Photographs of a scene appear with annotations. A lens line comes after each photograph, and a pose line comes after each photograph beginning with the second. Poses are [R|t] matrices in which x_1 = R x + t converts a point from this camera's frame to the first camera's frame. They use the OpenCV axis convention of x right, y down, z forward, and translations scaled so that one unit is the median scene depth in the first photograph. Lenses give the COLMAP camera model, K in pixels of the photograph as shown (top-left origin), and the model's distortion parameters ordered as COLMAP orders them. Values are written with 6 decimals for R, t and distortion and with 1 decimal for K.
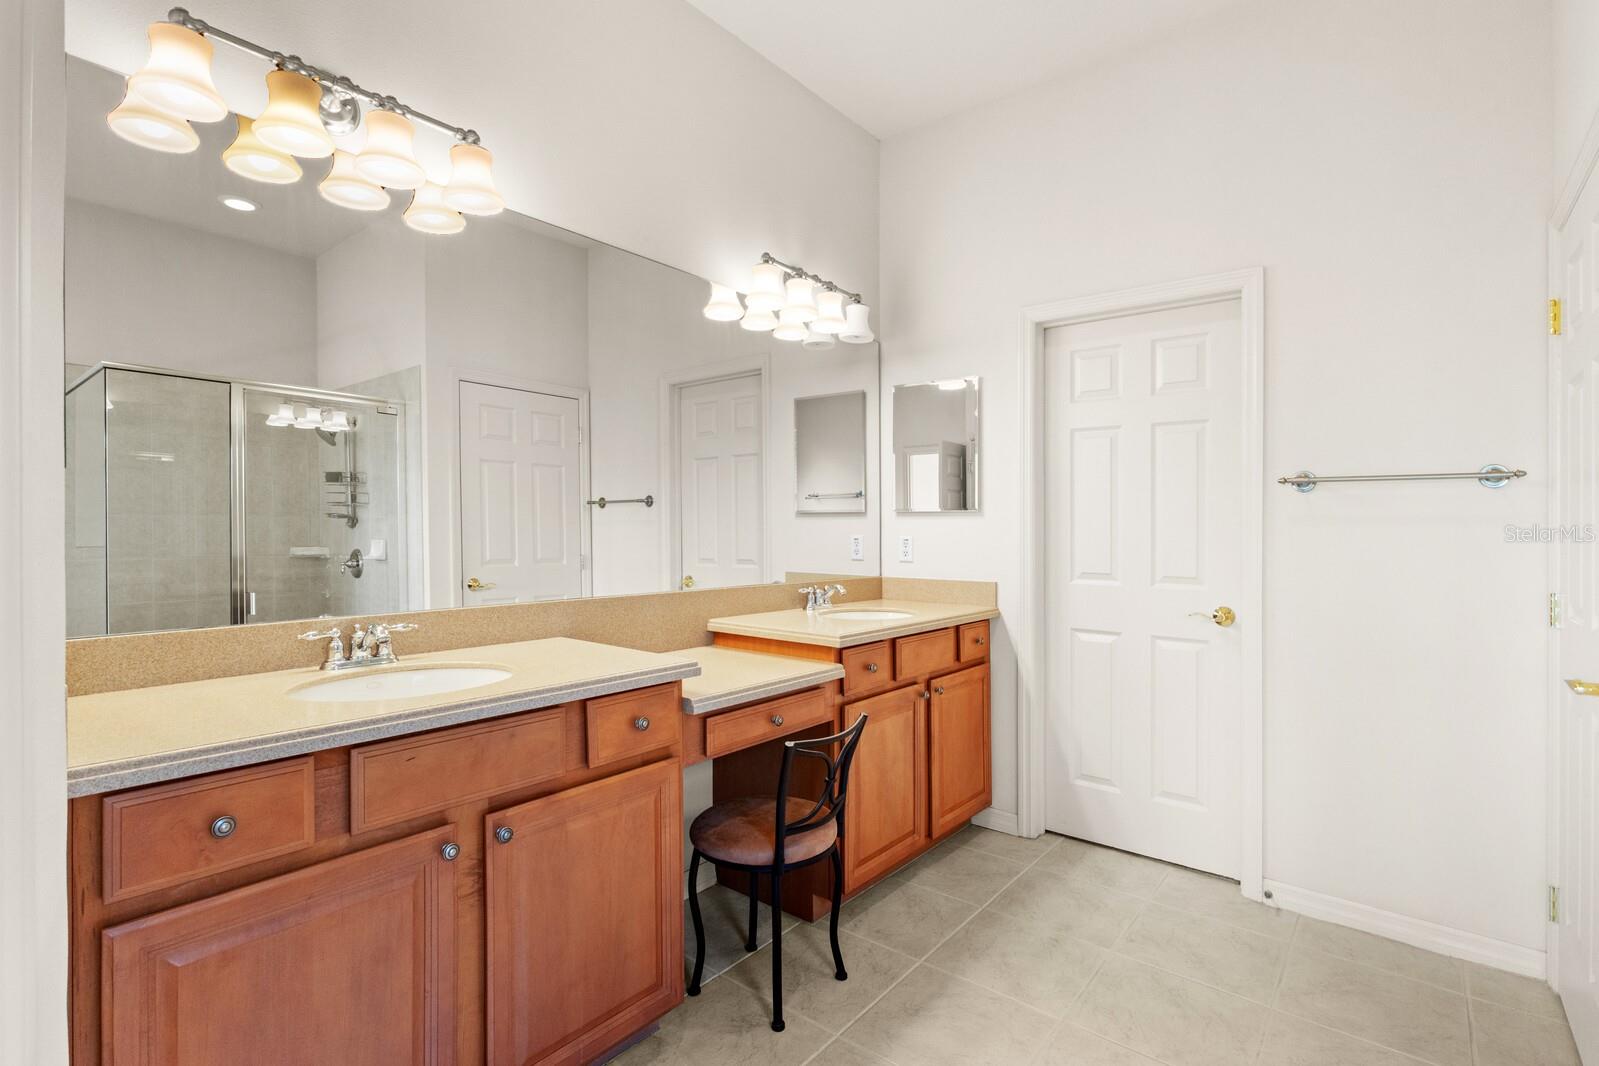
lens RADIAL K [[760.2, 0, 801.6], [0, 760.2, 525.3], [0, 0, 1]] dist [-0.001850, -0.000729]
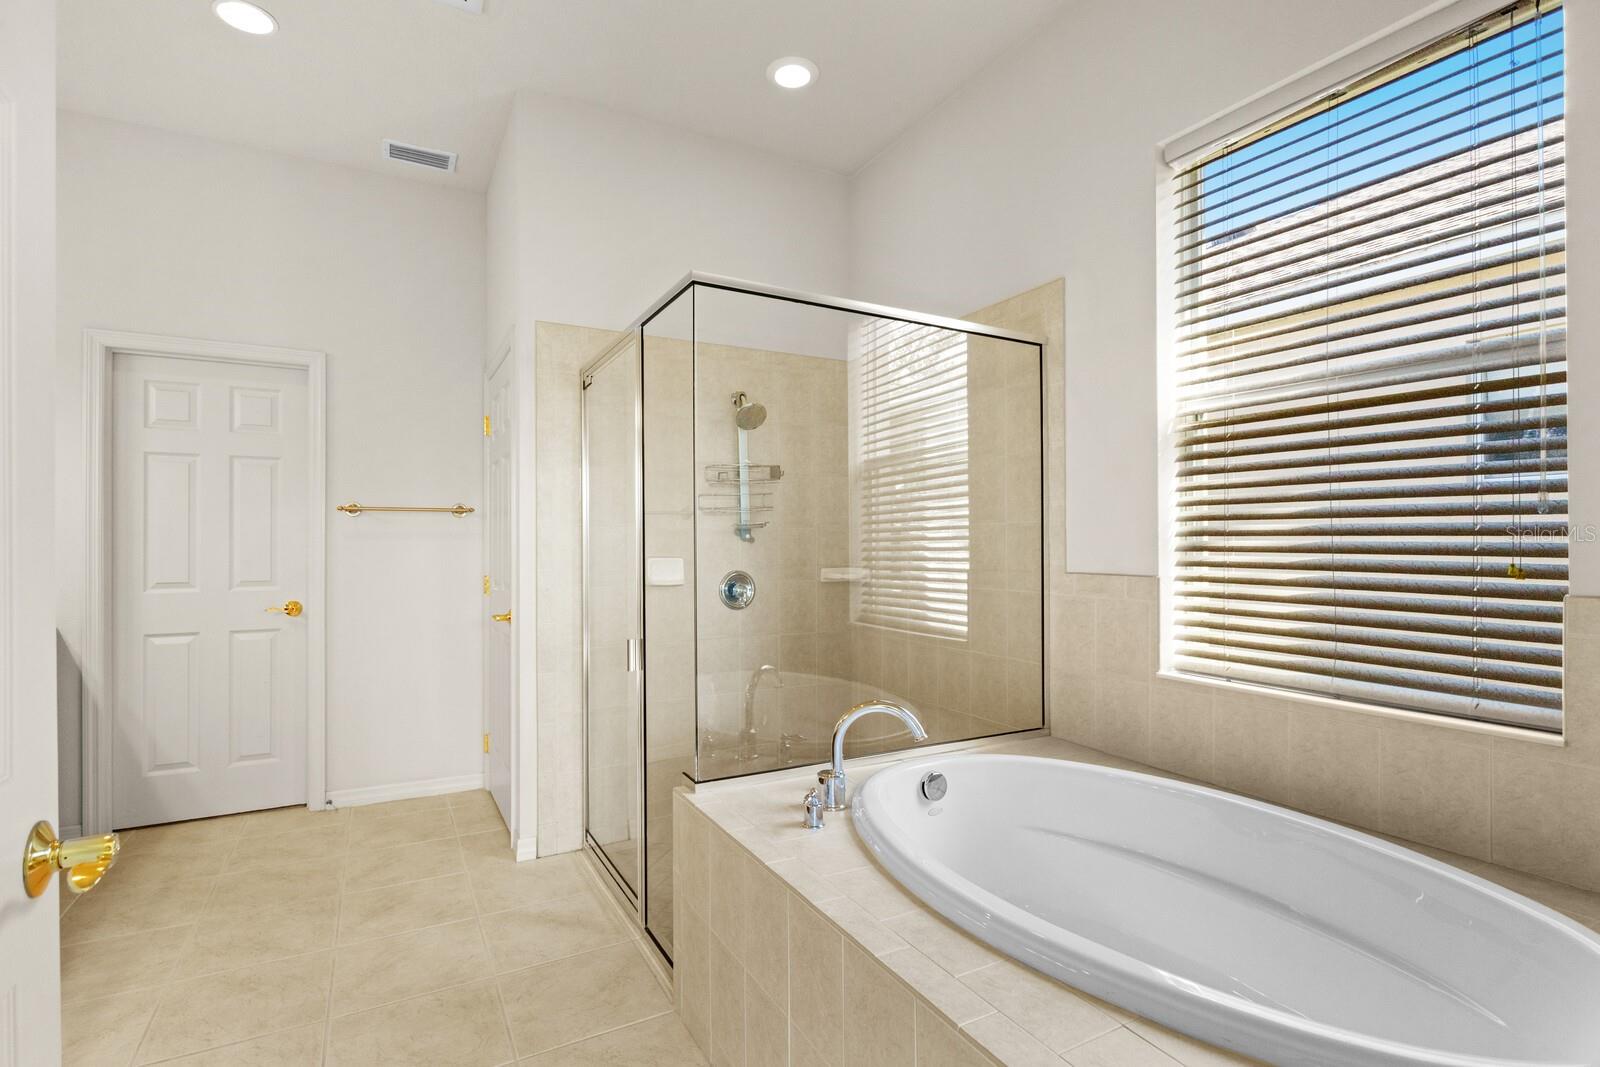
lens RADIAL K [[760.7, 0, 802.1], [0, 760.7, 525.8], [0, 0, 1]] dist [-0.001850, -0.000729]
pose [[0.376926, 0.011878, 0.926167, -0.332444], [0.003449, 0.999893, -0.014227, -0.002099], [-0.926237, 0.008557, 0.376844, -0.315047]]
